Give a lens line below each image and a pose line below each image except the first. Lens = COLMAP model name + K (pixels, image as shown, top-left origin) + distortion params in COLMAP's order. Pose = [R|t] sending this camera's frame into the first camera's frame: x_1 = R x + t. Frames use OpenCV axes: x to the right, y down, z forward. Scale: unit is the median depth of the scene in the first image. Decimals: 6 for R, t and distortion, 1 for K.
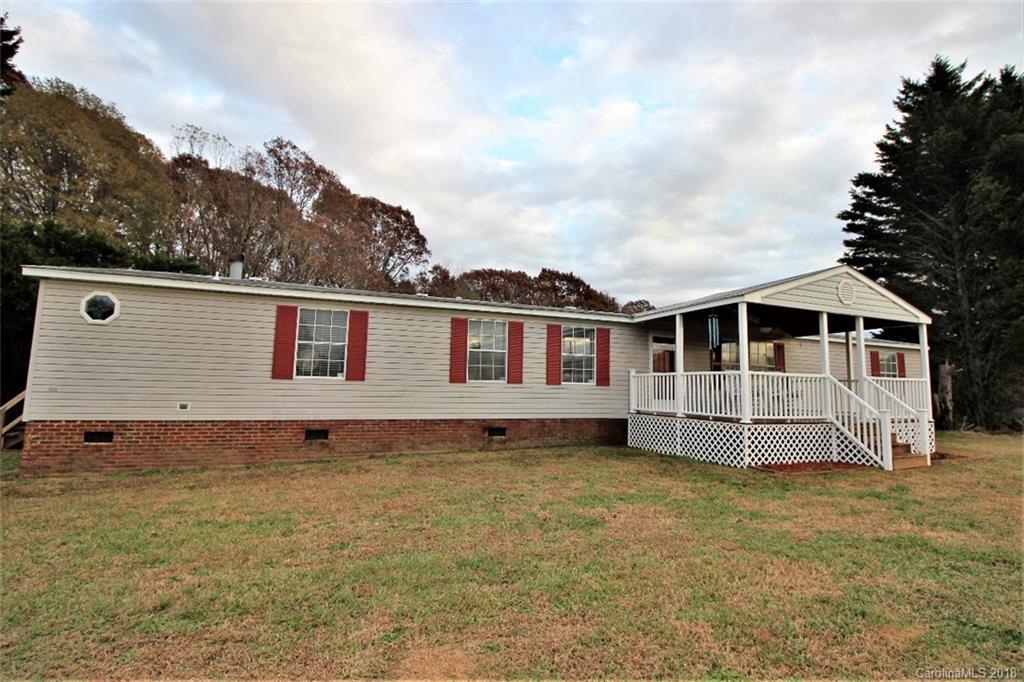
lens RADIAL K [[506.8, 0, 502.7], [0, 506.8, 357.4], [0, 0, 1]] dist [-0.030941, 0.001180]
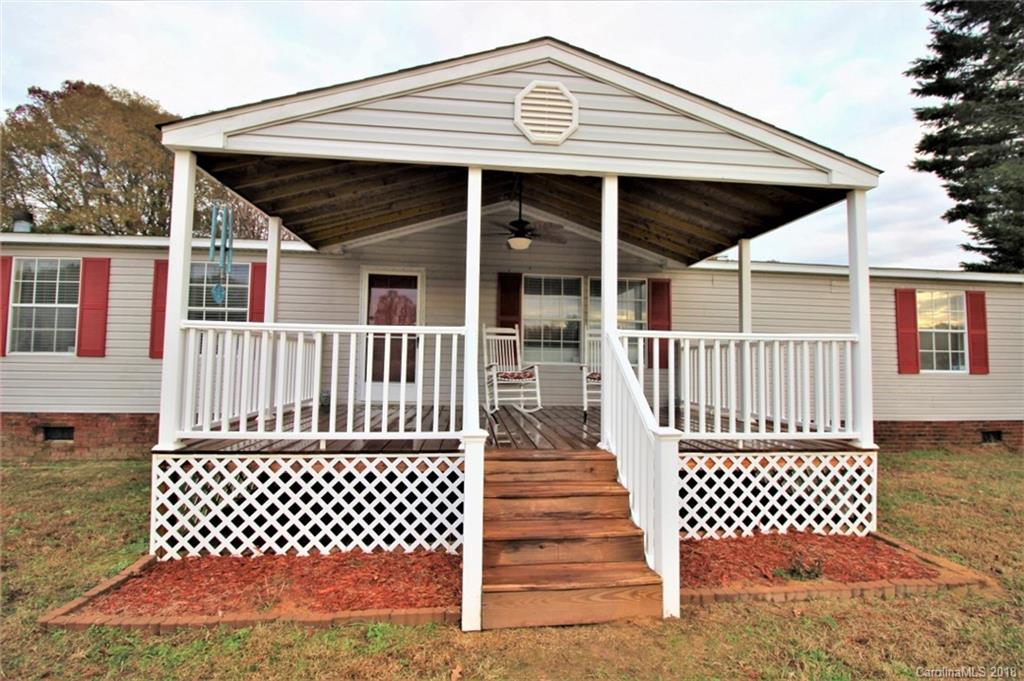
lens RADIAL K [[506.8, 0, 517.3], [0, 506.8, 332.9], [0, 0, 1]] dist [-0.030941, 0.001180]
pose [[0.960123, -0.022909, -0.278637, 0.734843], [0.022575, 0.999735, -0.004407, 0.038420], [0.278664, -0.002059, 0.960386, 0.586999]]
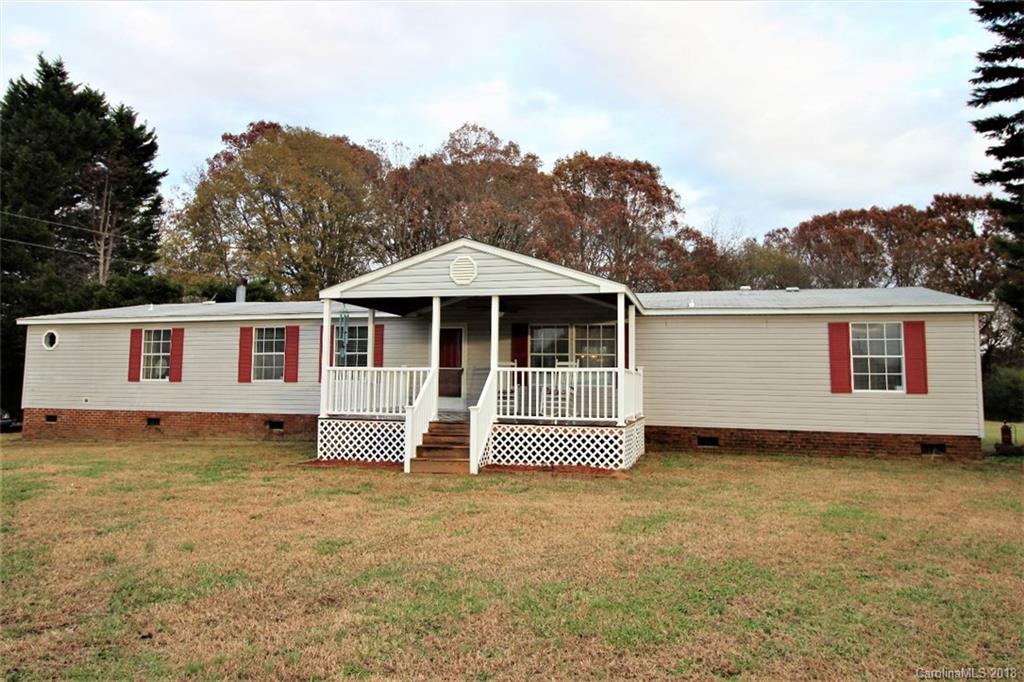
lens RADIAL K [[703.7, 0, 505.7], [0, 703.7, 339.9], [0, 0, 1]] dist [-0.017809, 0.003769]
pose [[0.783320, -0.051849, -0.619452, 1.410877], [0.042234, 0.998652, -0.030182, 0.026669], [0.620182, -0.002520, 0.784454, 0.093595]]
